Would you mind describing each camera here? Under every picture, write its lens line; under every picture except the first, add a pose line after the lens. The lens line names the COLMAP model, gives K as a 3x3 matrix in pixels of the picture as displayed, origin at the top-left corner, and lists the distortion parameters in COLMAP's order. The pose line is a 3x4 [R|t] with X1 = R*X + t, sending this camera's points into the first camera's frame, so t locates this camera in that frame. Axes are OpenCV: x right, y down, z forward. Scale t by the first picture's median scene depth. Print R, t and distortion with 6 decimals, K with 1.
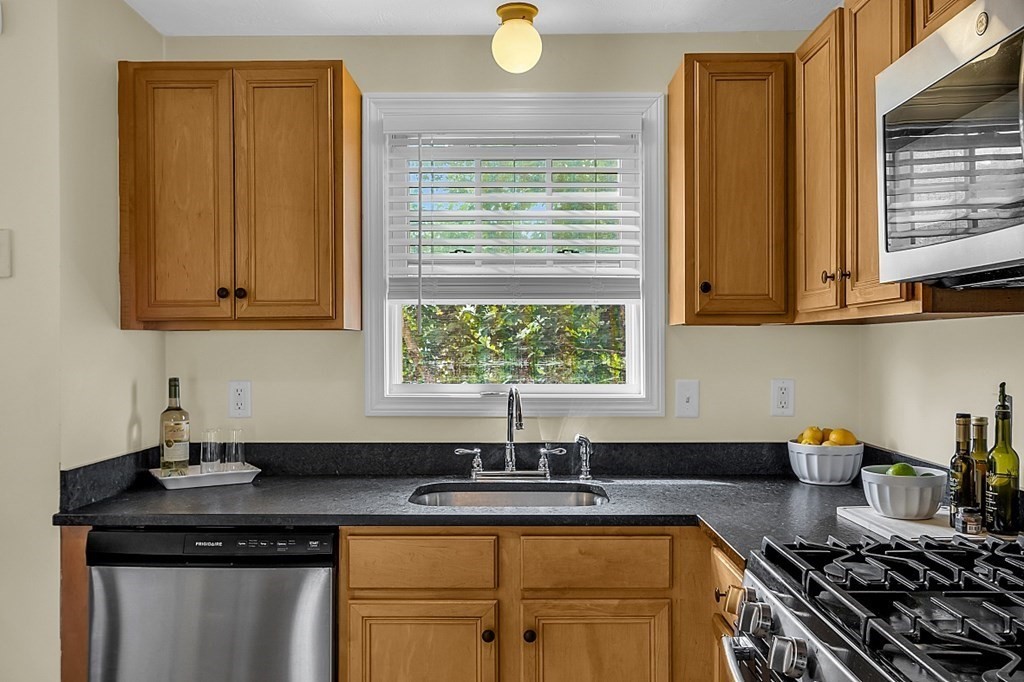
lens RADIAL K [[850.9, 0, 512.0], [0, 850.9, 341.0], [0, 0, 1]] dist [-0.001784, 0.007741]
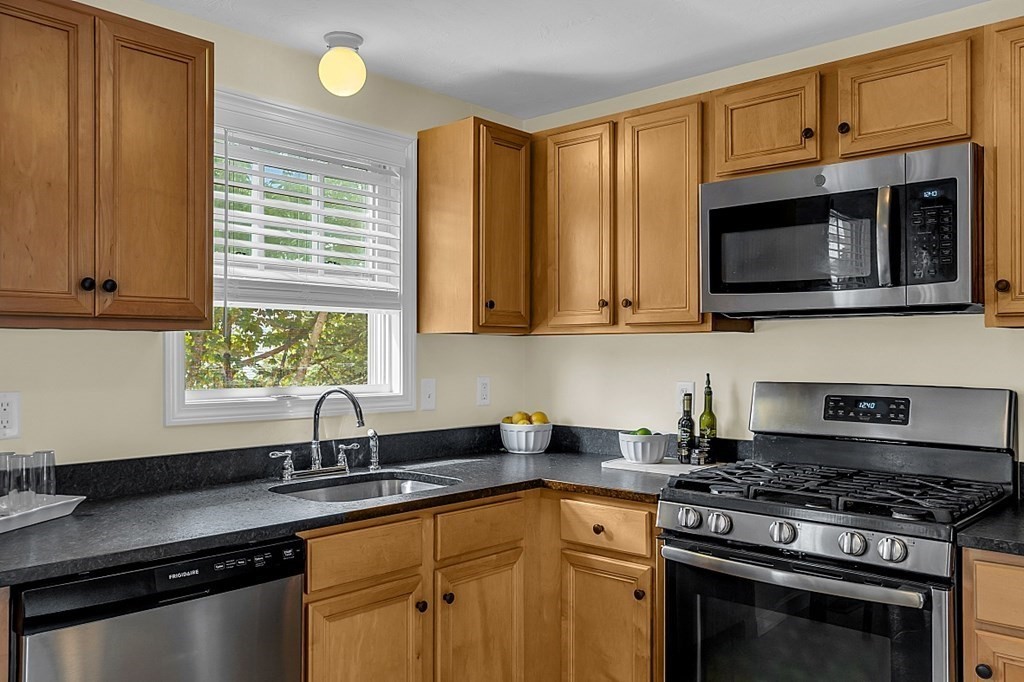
lens RADIAL K [[818.4, 0, 510.1], [0, 818.4, 345.4], [0, 0, 1]] dist [-0.015392, 0.043196]
pose [[0.668880, 0.008795, 0.743319, -0.619012], [-0.007722, 0.999958, -0.004883, 0.003322], [-0.743330, -0.002474, 0.668920, 0.152169]]
